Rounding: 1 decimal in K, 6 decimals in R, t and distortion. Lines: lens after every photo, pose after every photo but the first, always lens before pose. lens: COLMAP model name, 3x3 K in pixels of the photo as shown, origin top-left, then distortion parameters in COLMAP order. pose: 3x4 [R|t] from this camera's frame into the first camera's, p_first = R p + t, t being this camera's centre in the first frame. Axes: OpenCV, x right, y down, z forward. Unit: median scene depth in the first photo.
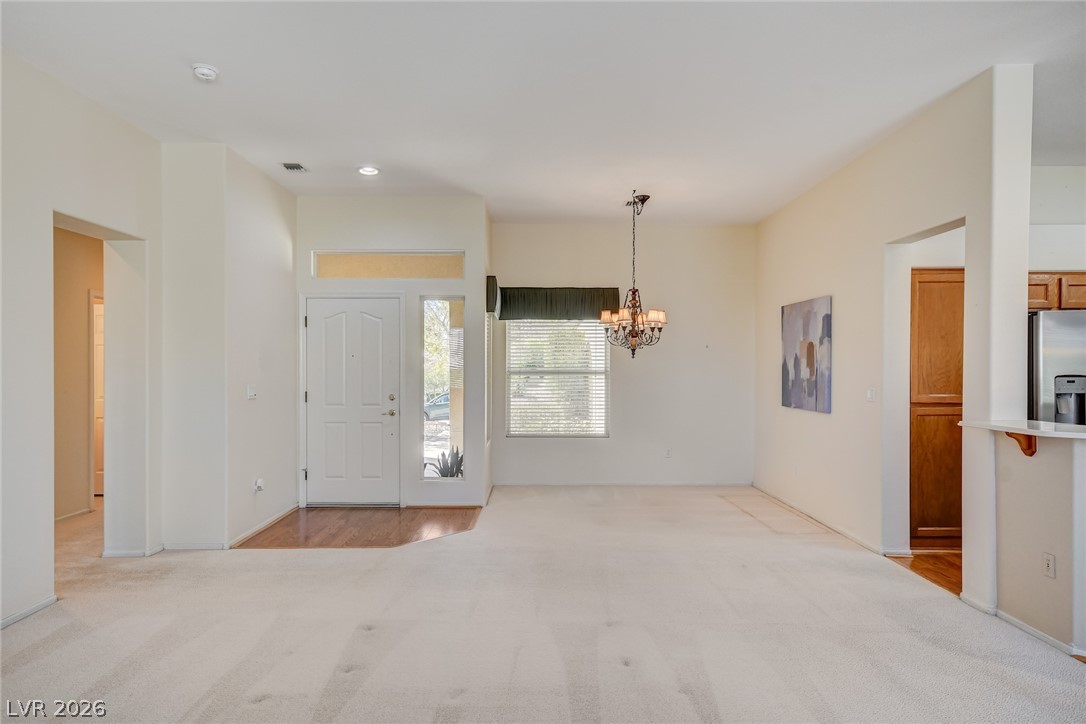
lens RADIAL K [[670.3, 0, 537.6], [0, 670.3, 374.9], [0, 0, 1]] dist [0.002608, 0.002259]
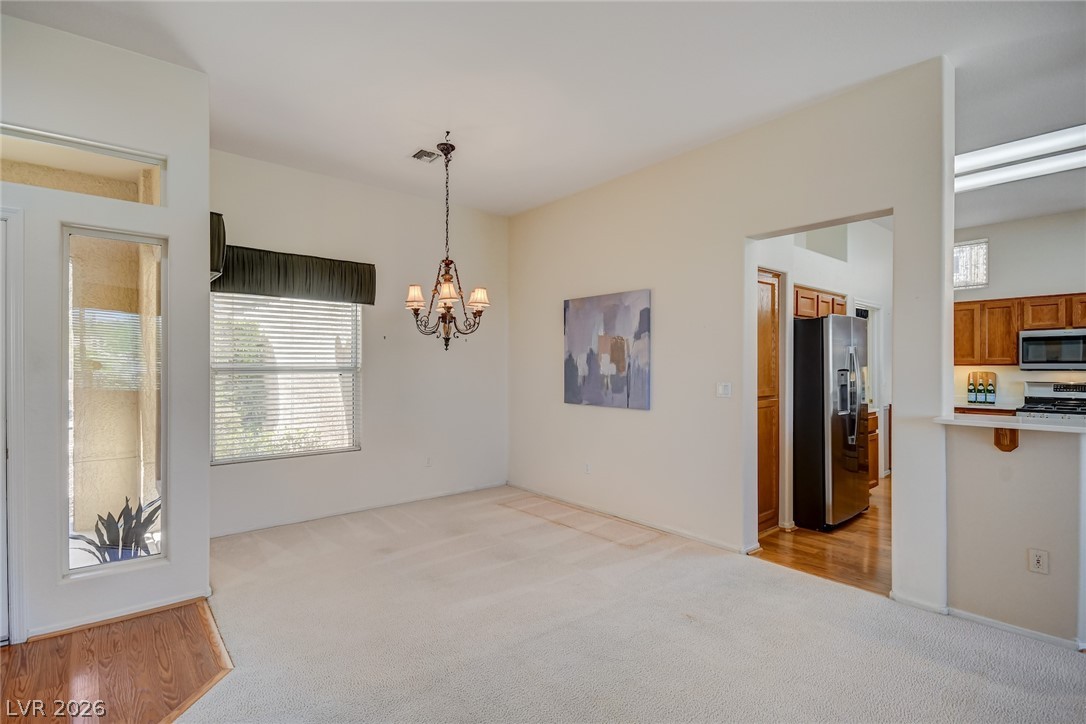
lens RADIAL K [[518.0, 0, 544.1], [0, 518.0, 367.1], [0, 0, 1]] dist [0.008249, -0.010622]
pose [[0.767588, -0.001509, 0.640941, -0.155989], [0.007977, 0.999942, -0.007200, -0.000598], [-0.640893, 0.010640, 0.767556, 0.489394]]
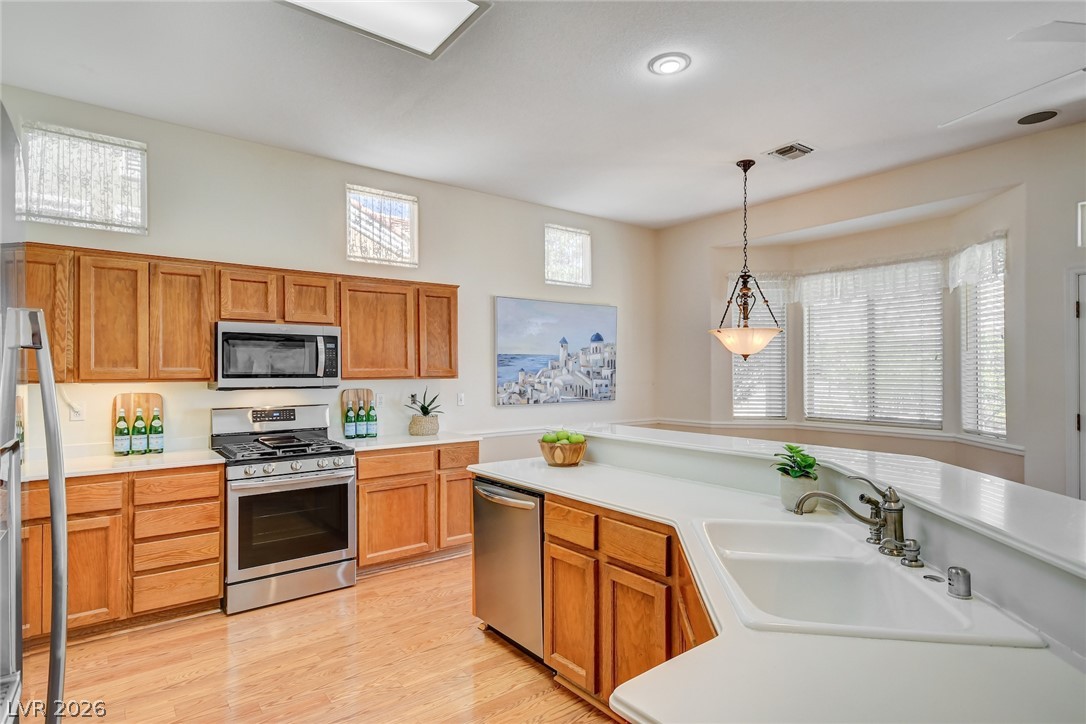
lens RADIAL K [[567.2, 0, 520.2], [0, 567.2, 367.5], [0, 0, 1]] dist [-0.000183, 0.000022]
pose [[-0.595763, 0.004139, 0.803149, 0.452813], [0.009192, 0.999956, 0.001665, -0.016160], [-0.803107, 0.008375, -0.595775, 0.752072]]
